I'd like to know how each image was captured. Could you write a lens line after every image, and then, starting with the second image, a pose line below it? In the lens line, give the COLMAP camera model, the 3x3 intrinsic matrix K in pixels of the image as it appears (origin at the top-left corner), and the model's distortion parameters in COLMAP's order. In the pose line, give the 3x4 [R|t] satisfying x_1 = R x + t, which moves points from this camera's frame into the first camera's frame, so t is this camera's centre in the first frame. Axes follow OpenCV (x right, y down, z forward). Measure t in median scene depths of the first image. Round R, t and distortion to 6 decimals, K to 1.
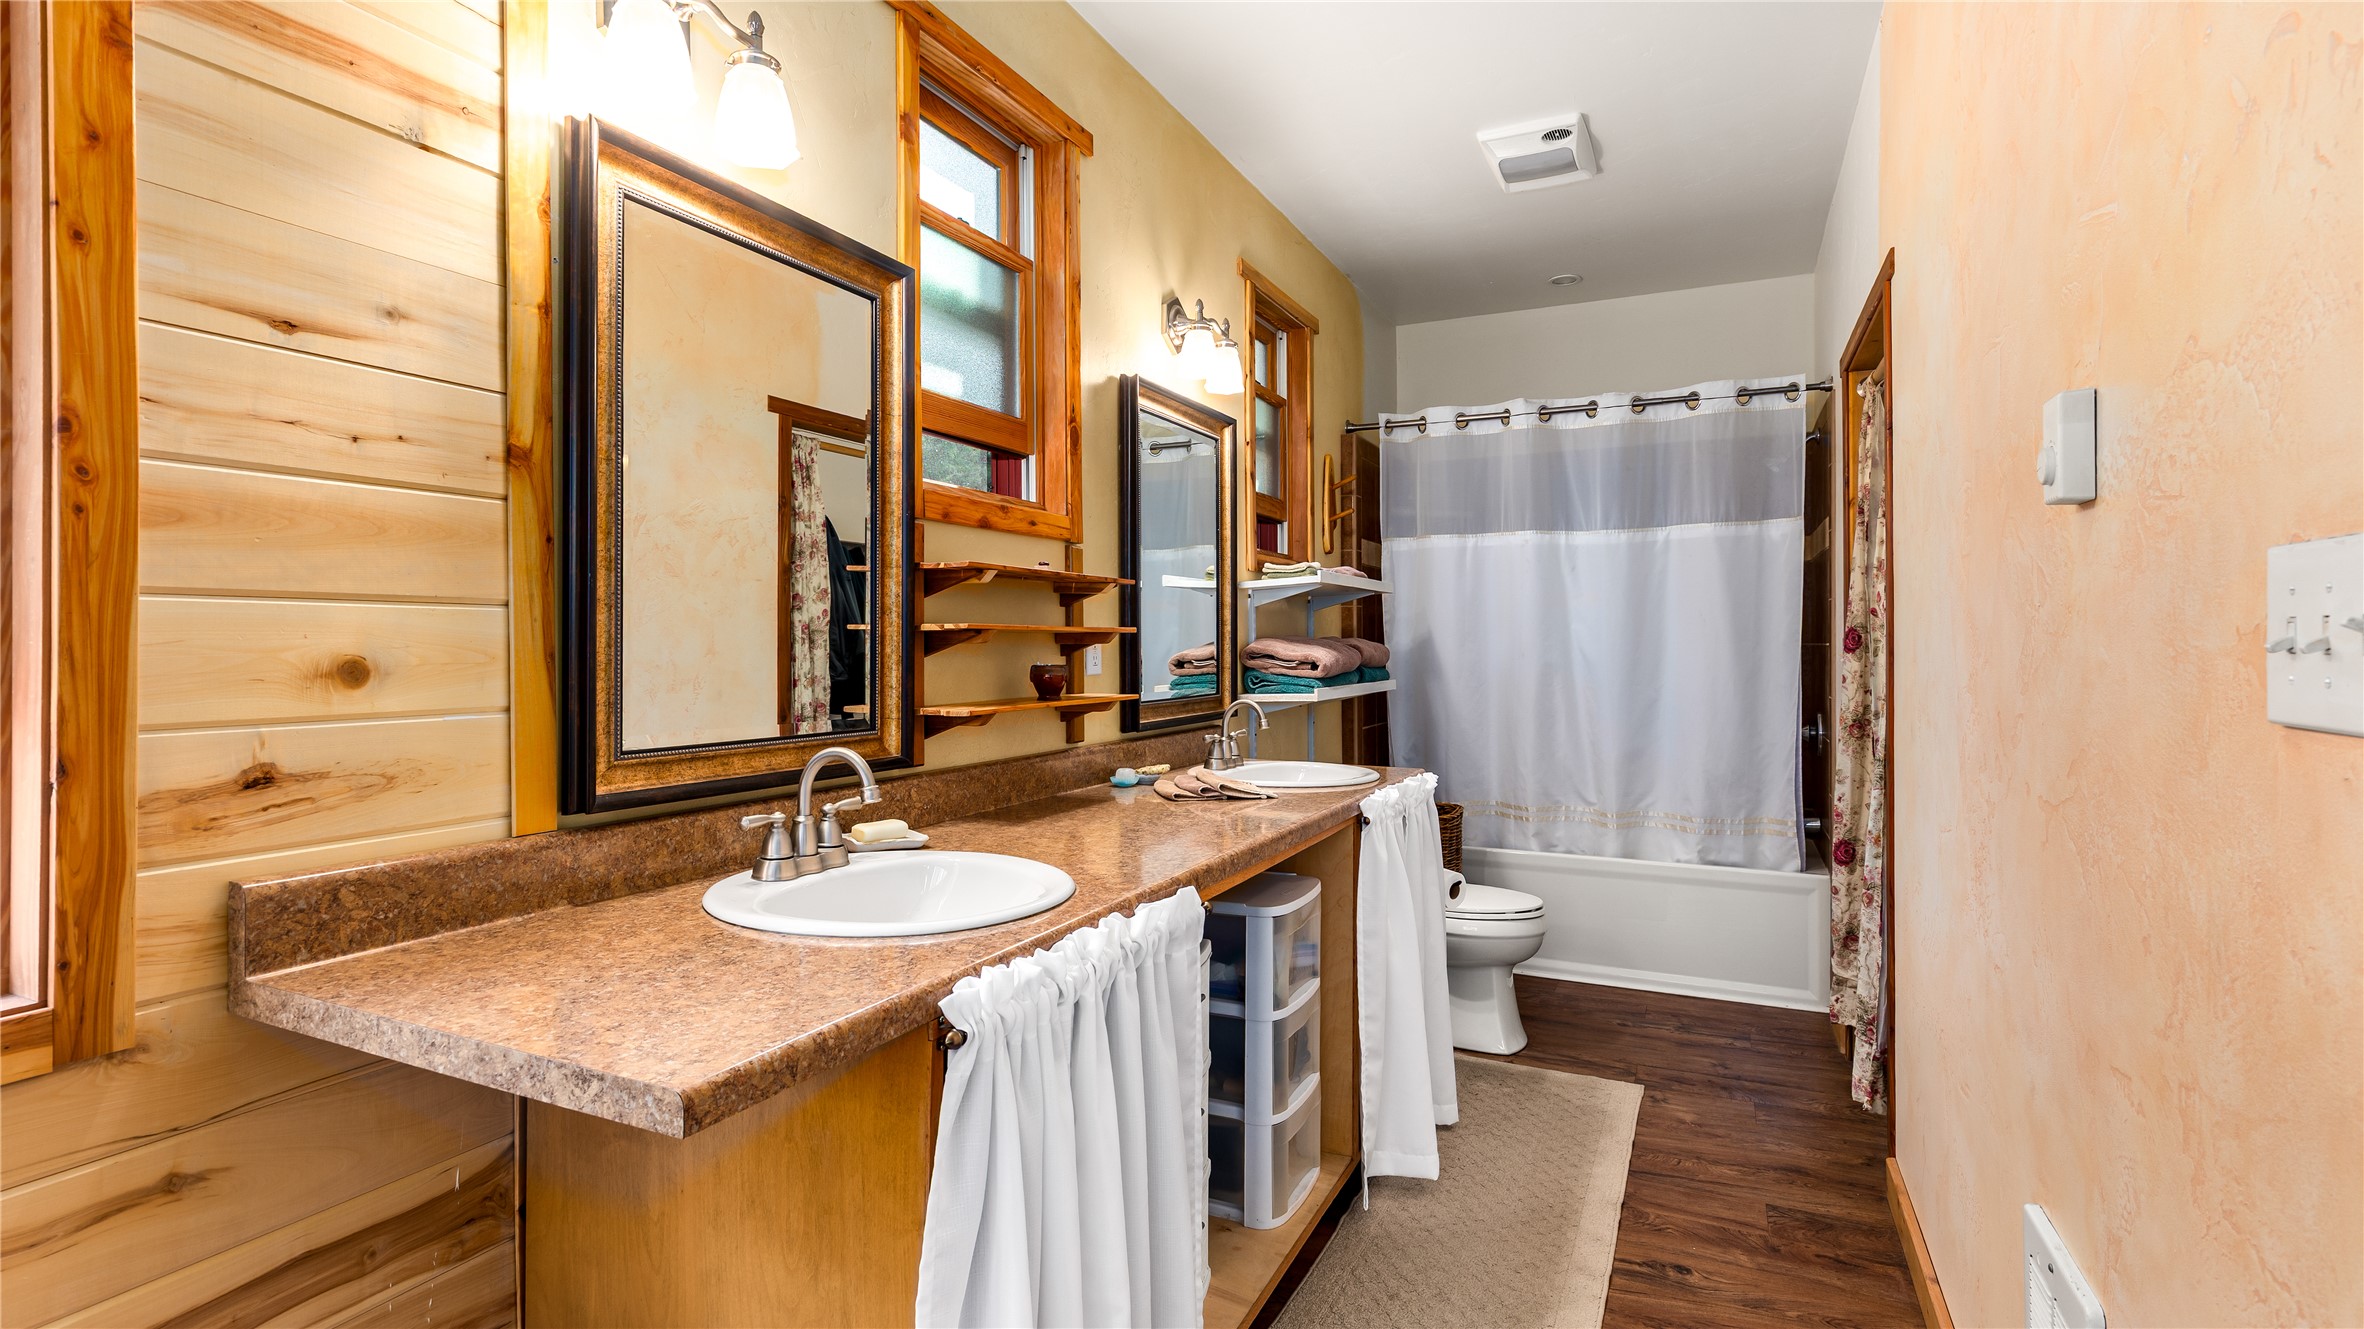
lens RADIAL K [[1116.4, 0, 1164.6], [0, 1116.4, 649.8], [0, 0, 1]] dist [0.010683, -0.002416]
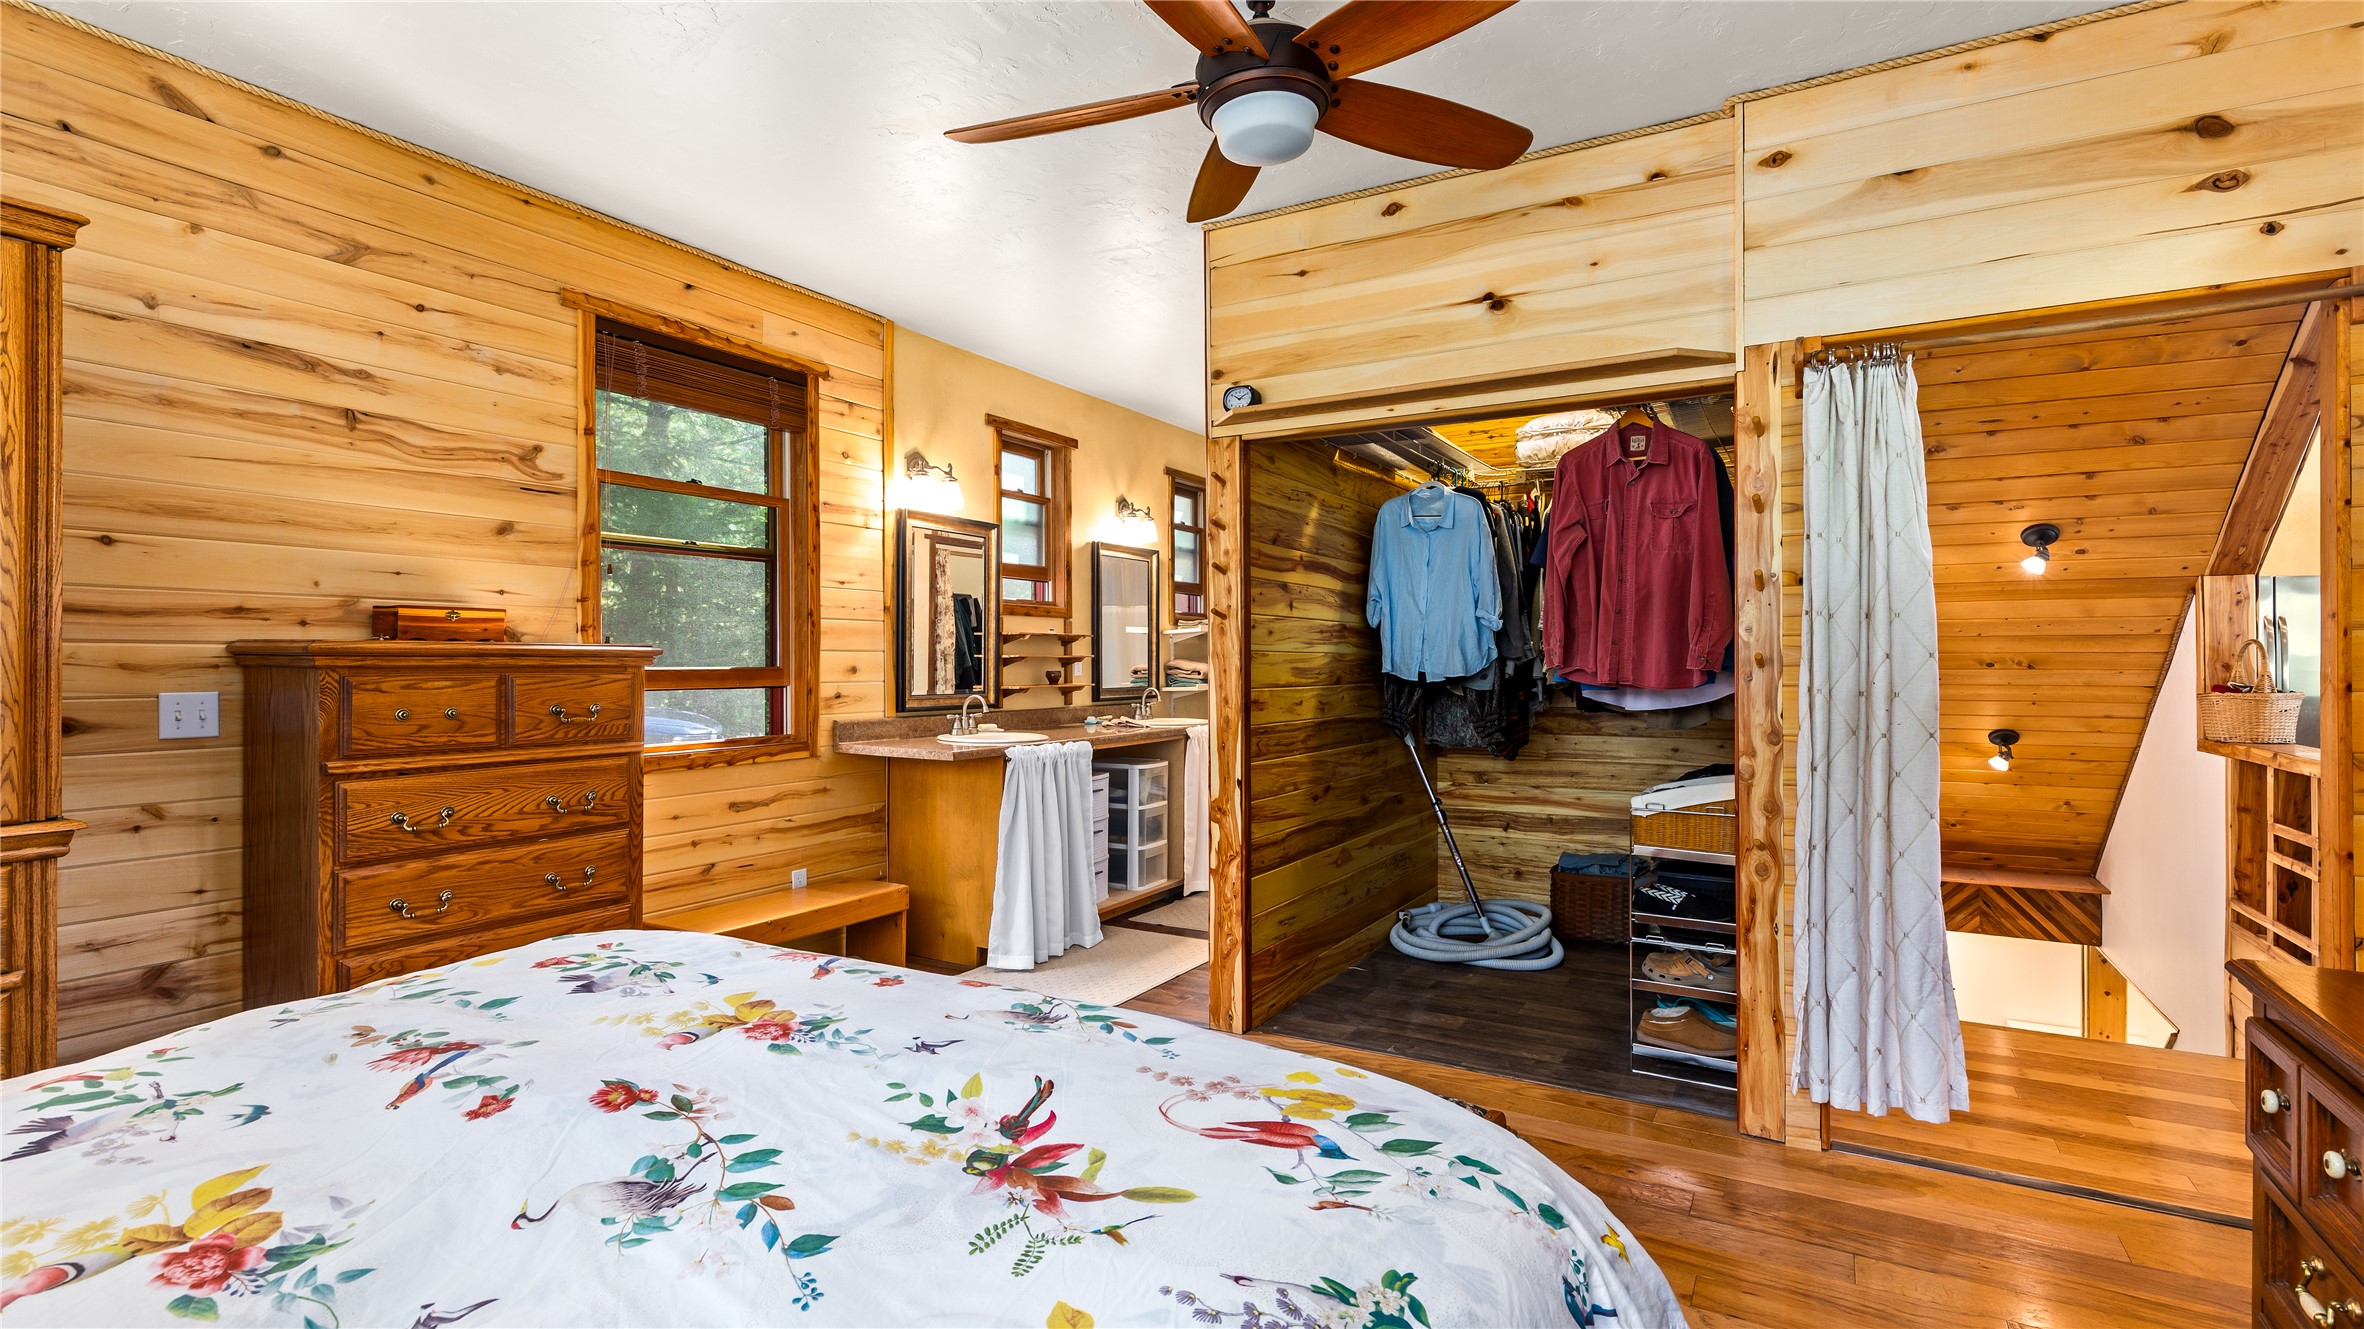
lens RADIAL K [[1116.4, 0, 1192.3], [0, 1116.4, 657.5], [0, 0, 1]] dist [0.010683, -0.002416]
pose [[0.998581, 0.000201, -0.053250, 0.333355], [-0.000589, 0.999973, -0.007259, 0.002429], [0.053247, 0.007280, 0.998555, -1.447638]]
